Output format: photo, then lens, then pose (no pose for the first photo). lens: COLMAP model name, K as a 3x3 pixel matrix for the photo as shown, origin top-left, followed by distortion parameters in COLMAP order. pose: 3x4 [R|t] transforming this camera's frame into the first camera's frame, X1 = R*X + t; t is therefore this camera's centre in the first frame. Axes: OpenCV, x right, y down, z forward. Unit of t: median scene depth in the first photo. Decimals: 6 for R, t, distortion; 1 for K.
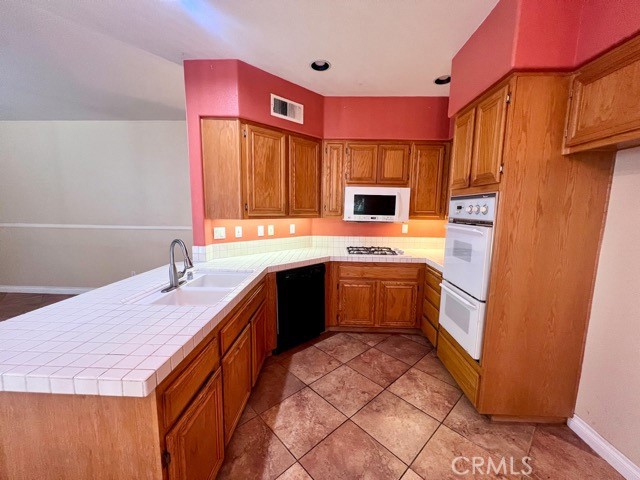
lens RADIAL K [[256.0, 0, 321.6], [0, 256.0, 241.6], [0, 0, 1]] dist [-0.007001, -0.000264]
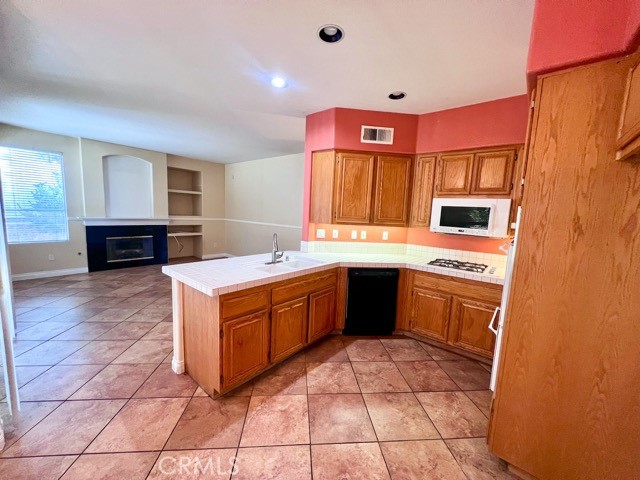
lens RADIAL K [[256.0, 0, 320.8], [0, 256.0, 241.8], [0, 0, 1]] dist [-0.007001, -0.000264]
pose [[0.792431, 0.094151, -0.602651, 0.439644], [-0.111938, 0.993683, 0.008053, -0.000910], [0.599602, 0.061078, 0.797964, -0.082728]]
